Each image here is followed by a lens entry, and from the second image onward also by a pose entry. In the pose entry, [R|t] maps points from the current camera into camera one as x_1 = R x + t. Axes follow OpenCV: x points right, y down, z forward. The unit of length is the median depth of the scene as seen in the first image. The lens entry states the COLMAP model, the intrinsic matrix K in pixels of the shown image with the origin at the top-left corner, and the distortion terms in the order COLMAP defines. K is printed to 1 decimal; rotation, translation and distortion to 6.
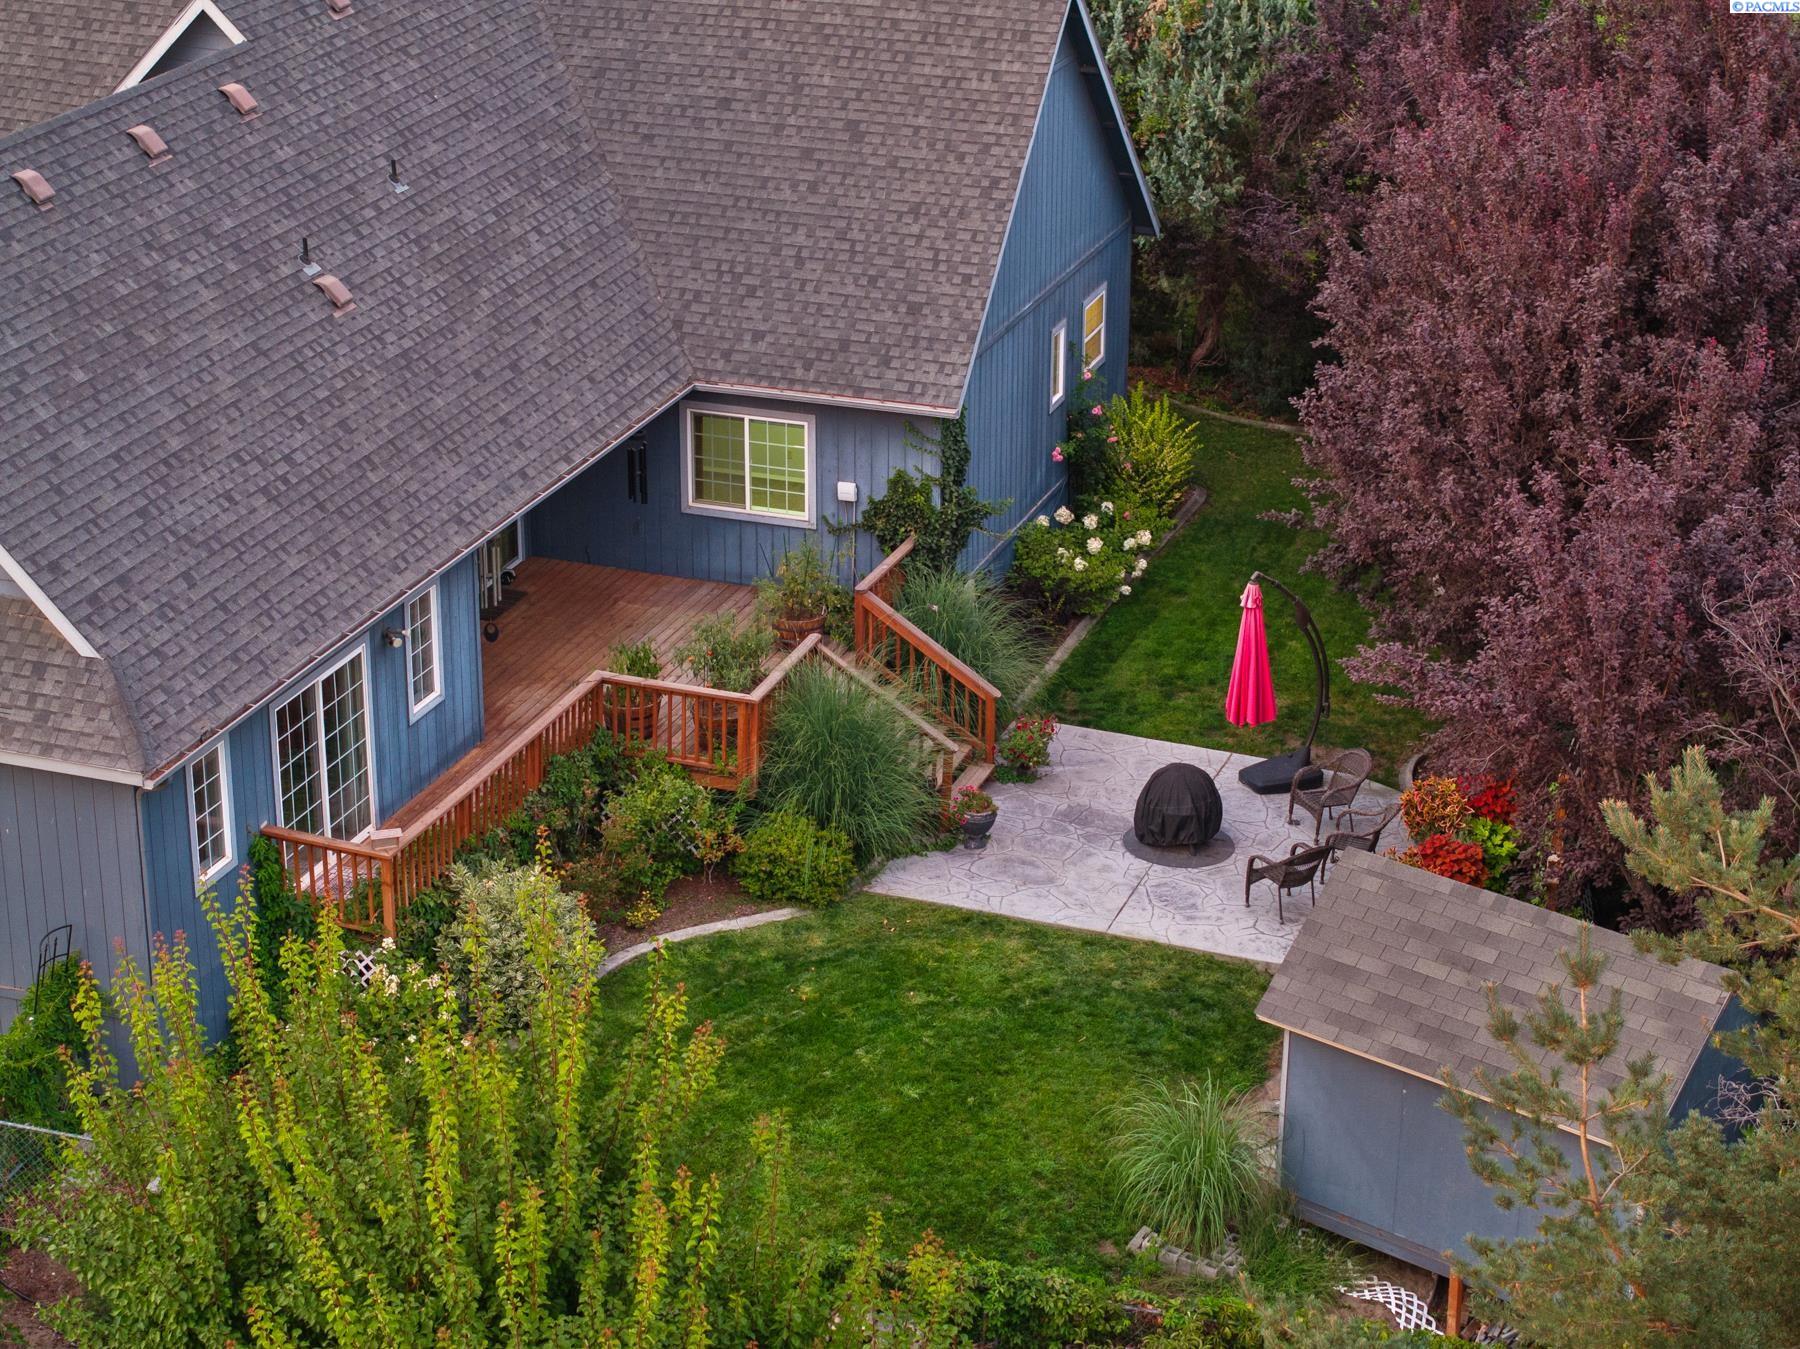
lens RADIAL K [[3610.9, 0, 893.1], [0, 3610.9, 675.7], [0, 0, 1]] dist [-0.039582, 0.000000]
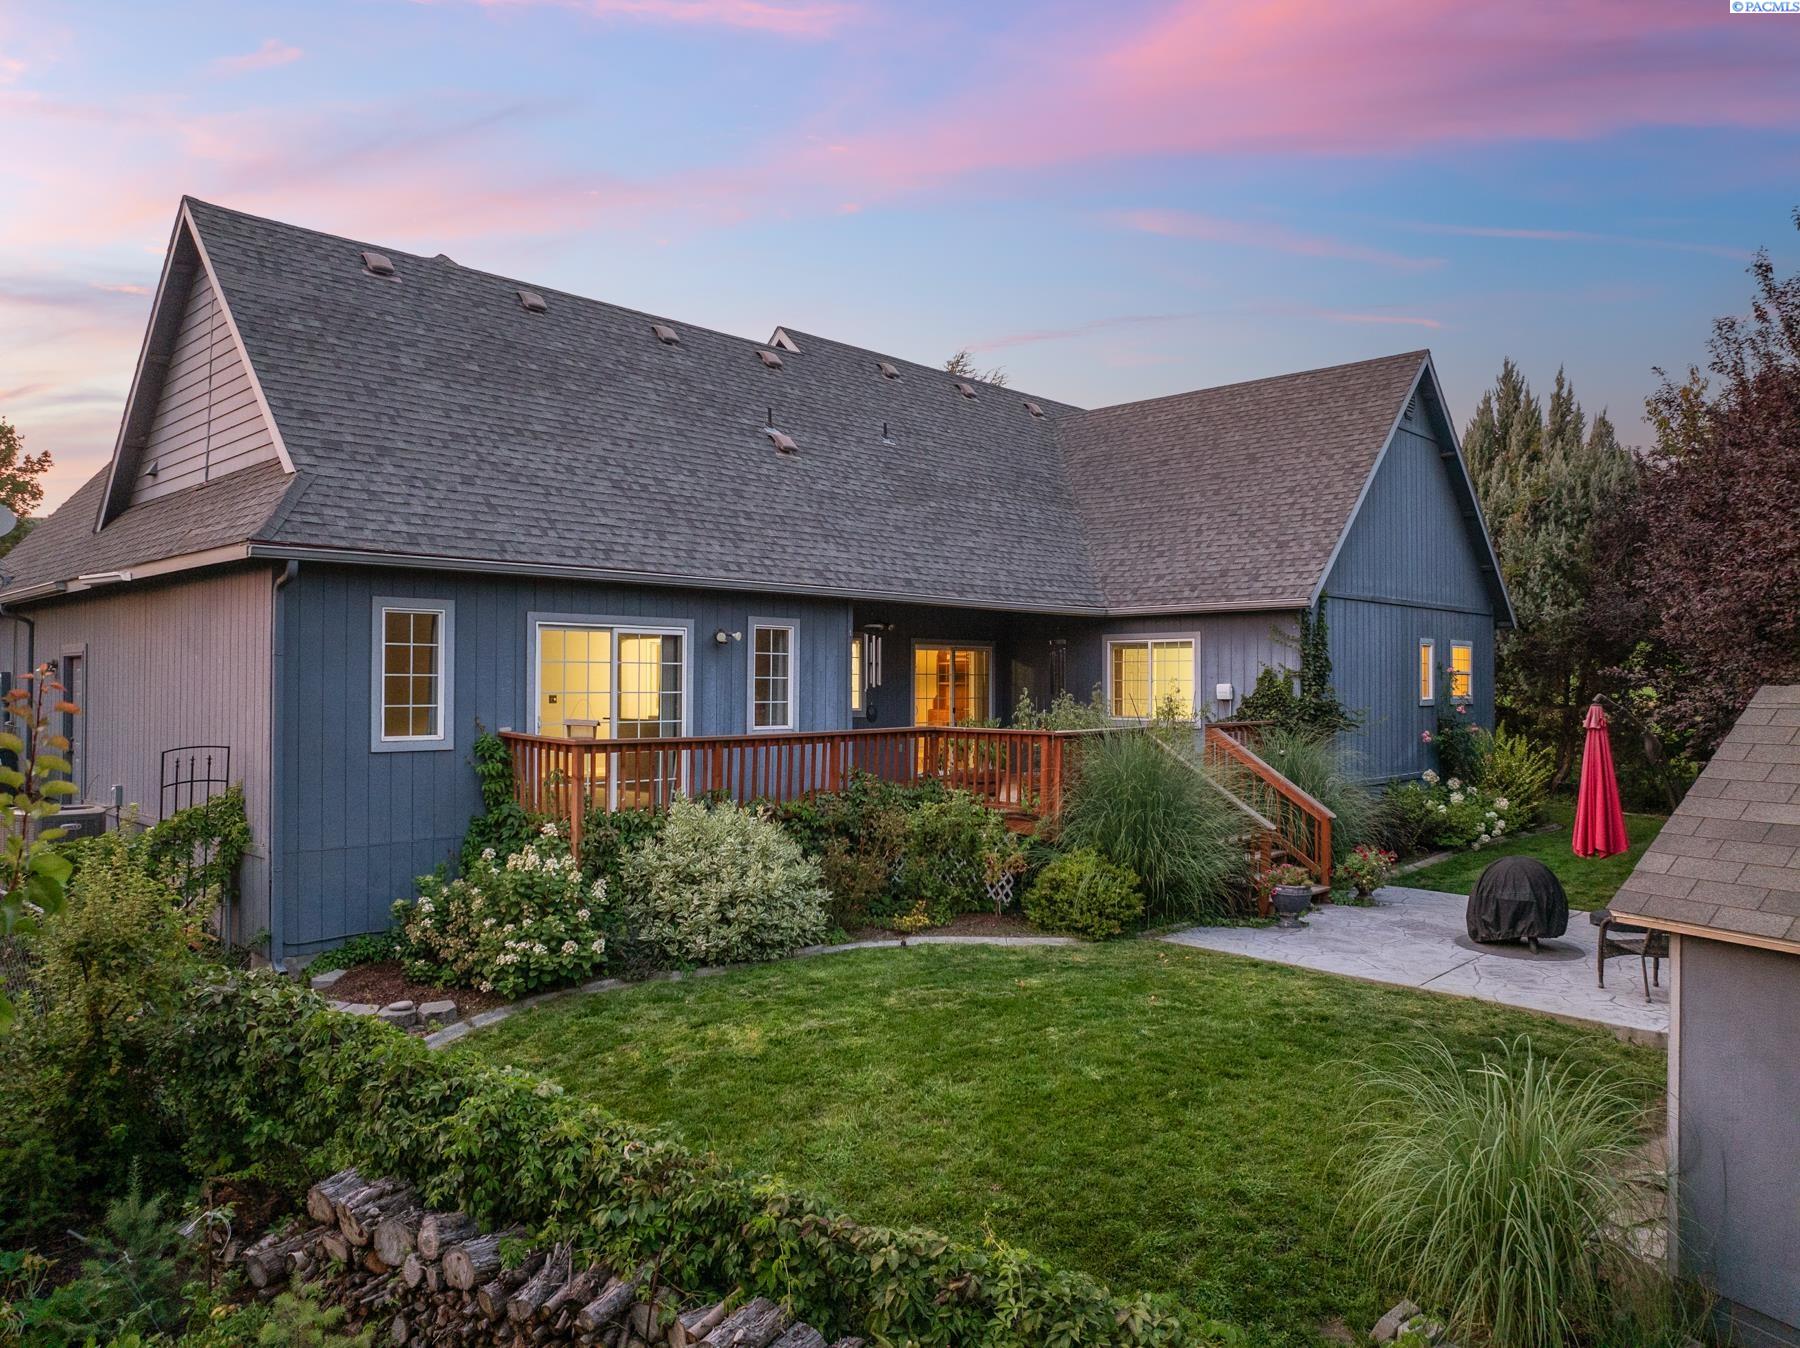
lens RADIAL K [[1259.5, 0, 906.9], [0, 1259.5, 668.4], [0, 0, 1]] dist [-0.034435, -0.007170]
pose [[0.915843, -0.008306, -0.401451, 0.065977], [-0.149782, 0.920558, -0.360748, 0.123089], [0.372555, 0.390519, 0.841842, 0.660980]]
